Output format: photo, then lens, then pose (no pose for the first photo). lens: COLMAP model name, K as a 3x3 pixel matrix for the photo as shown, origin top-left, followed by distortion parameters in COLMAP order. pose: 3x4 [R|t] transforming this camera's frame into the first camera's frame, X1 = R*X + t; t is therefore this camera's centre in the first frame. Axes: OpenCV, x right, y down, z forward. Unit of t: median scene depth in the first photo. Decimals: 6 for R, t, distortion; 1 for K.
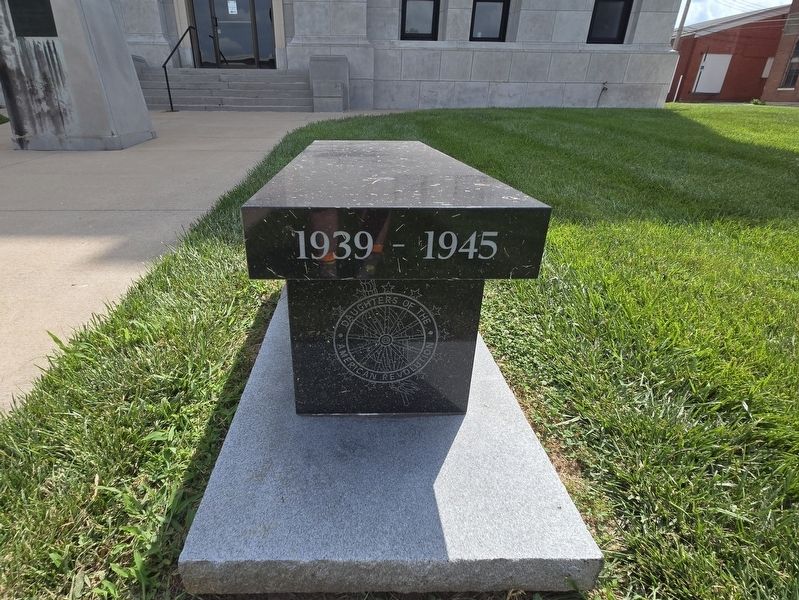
lens RADIAL K [[452.9, 0, 399.1], [0, 452.9, 315.5], [0, 0, 1]] dist [0.034123, -0.022728]
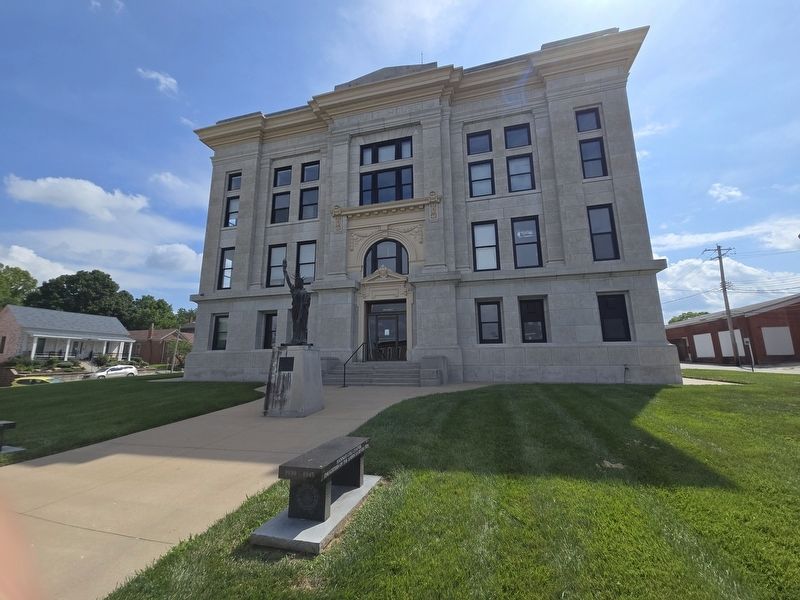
lens RADIAL K [[324.5, 0, 400.0], [0, 324.5, 300.0], [0, 0, 1]] dist [-0.000379, -0.000314]
pose [[0.958722, -0.072566, -0.274929, 0.069948], [-0.109159, 0.798872, -0.591513, 0.010956], [0.262557, 0.597107, 0.757975, -0.088653]]
